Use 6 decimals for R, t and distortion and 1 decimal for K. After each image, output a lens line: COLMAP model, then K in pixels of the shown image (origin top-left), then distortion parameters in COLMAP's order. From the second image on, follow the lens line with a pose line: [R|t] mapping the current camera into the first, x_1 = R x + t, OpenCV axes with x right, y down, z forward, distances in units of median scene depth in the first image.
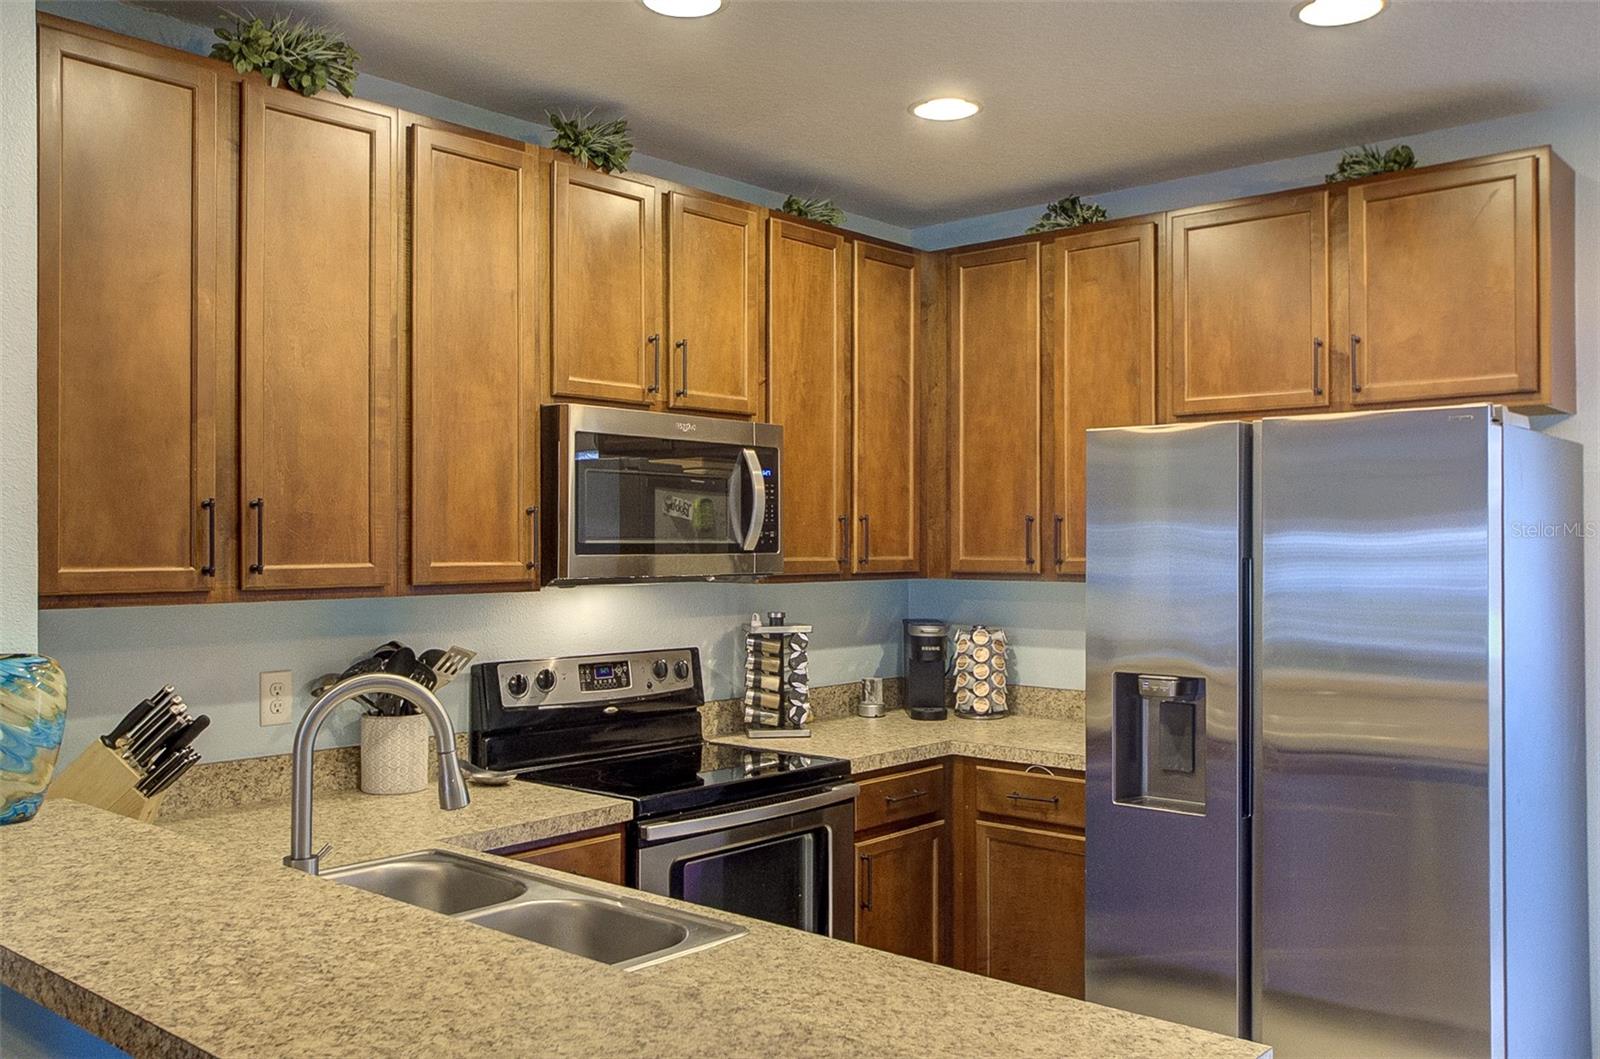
lens RADIAL K [[1362.4, 0, 778.3], [0, 1362.4, 529.9], [0, 0, 1]] dist [-0.006064, 0.003614]
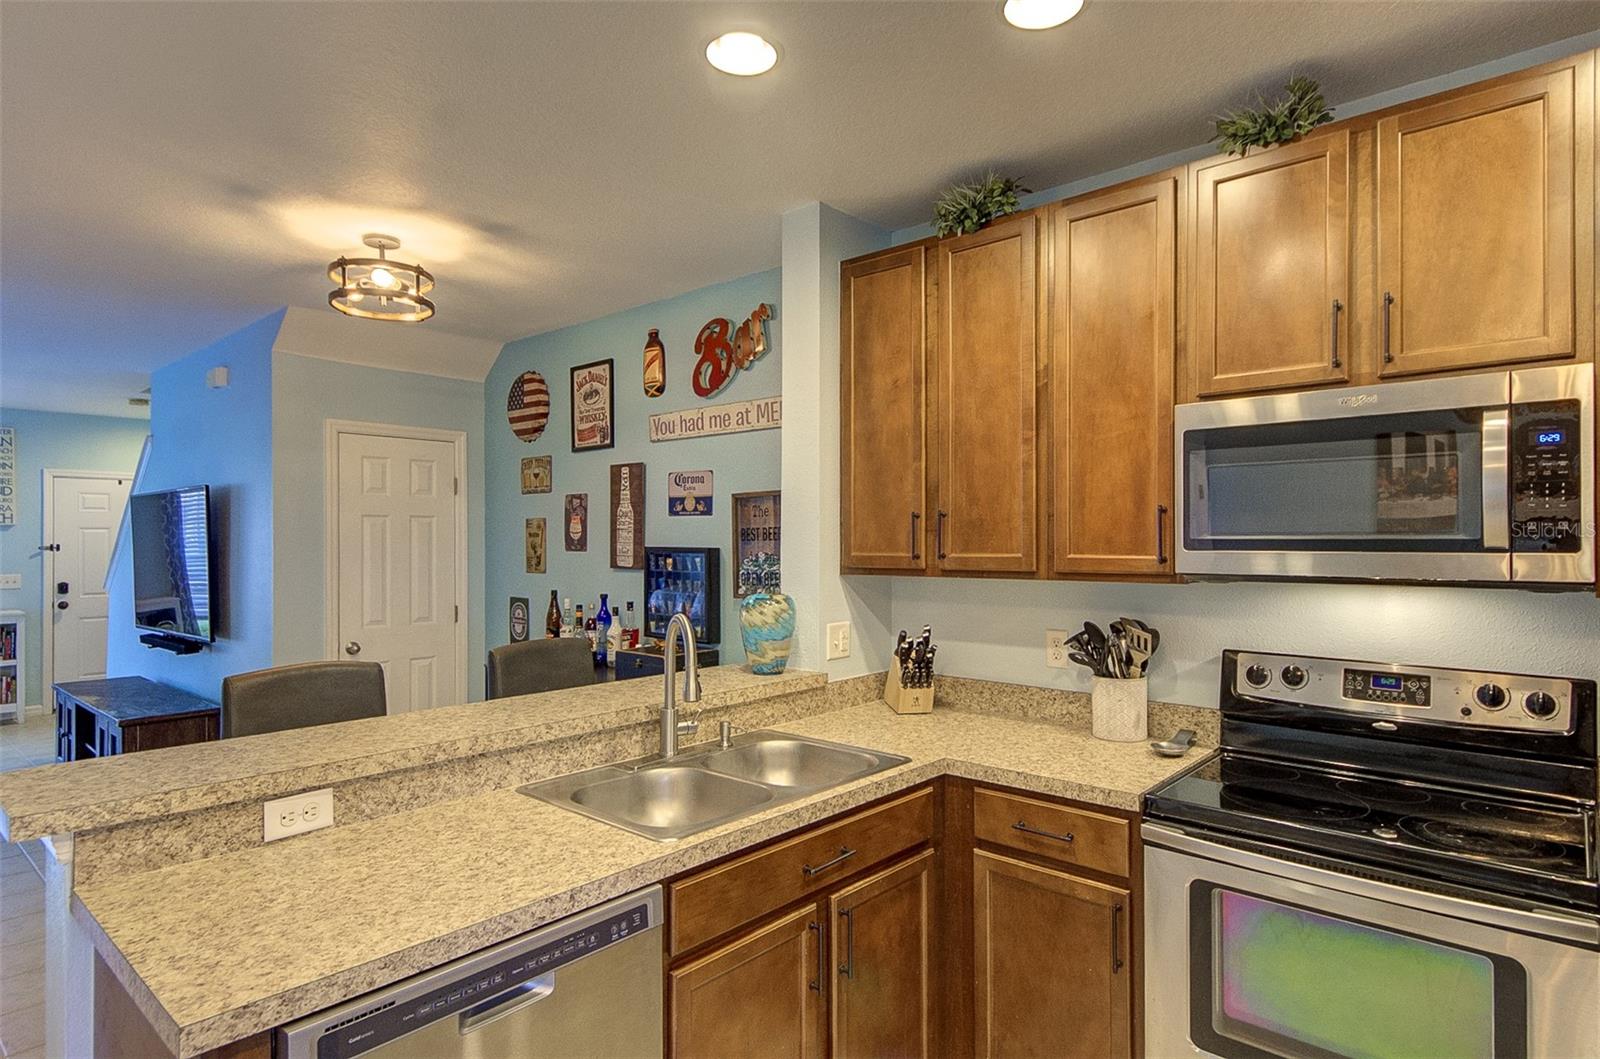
lens RADIAL K [[852.0, 0, 815.7], [0, 852.0, 532.8], [0, 0, 1]] dist [0.008035, -0.002051]
pose [[0.037803, -0.010462, -0.999230, 0.481820], [0.007397, 0.999921, -0.010189, 0.009533], [0.999258, -0.007006, 0.037877, 0.684182]]
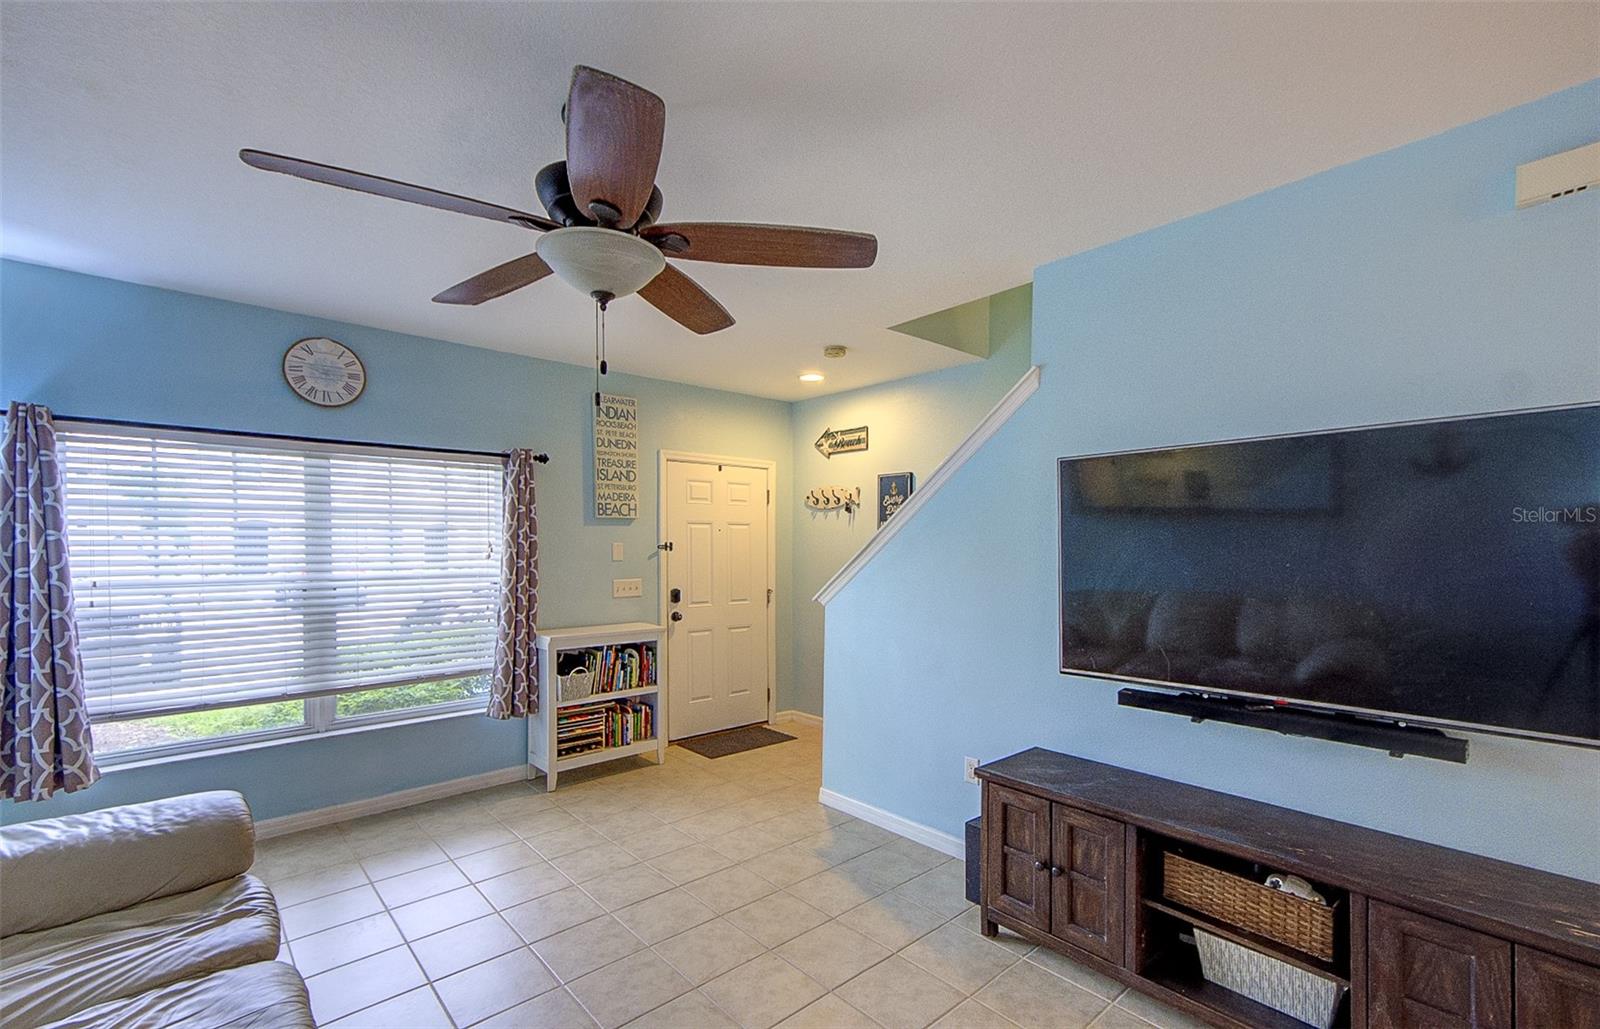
lens RADIAL K [[705.9, 0, 839.5], [0, 705.9, 563.5], [0, 0, 1]] dist [0.043383, -0.000267]
pose [[-0.094154, 0.021574, -0.995324, -0.465624], [-0.002788, 0.999756, 0.021934, 0.013230], [0.995554, 0.004840, -0.094070, -0.911602]]
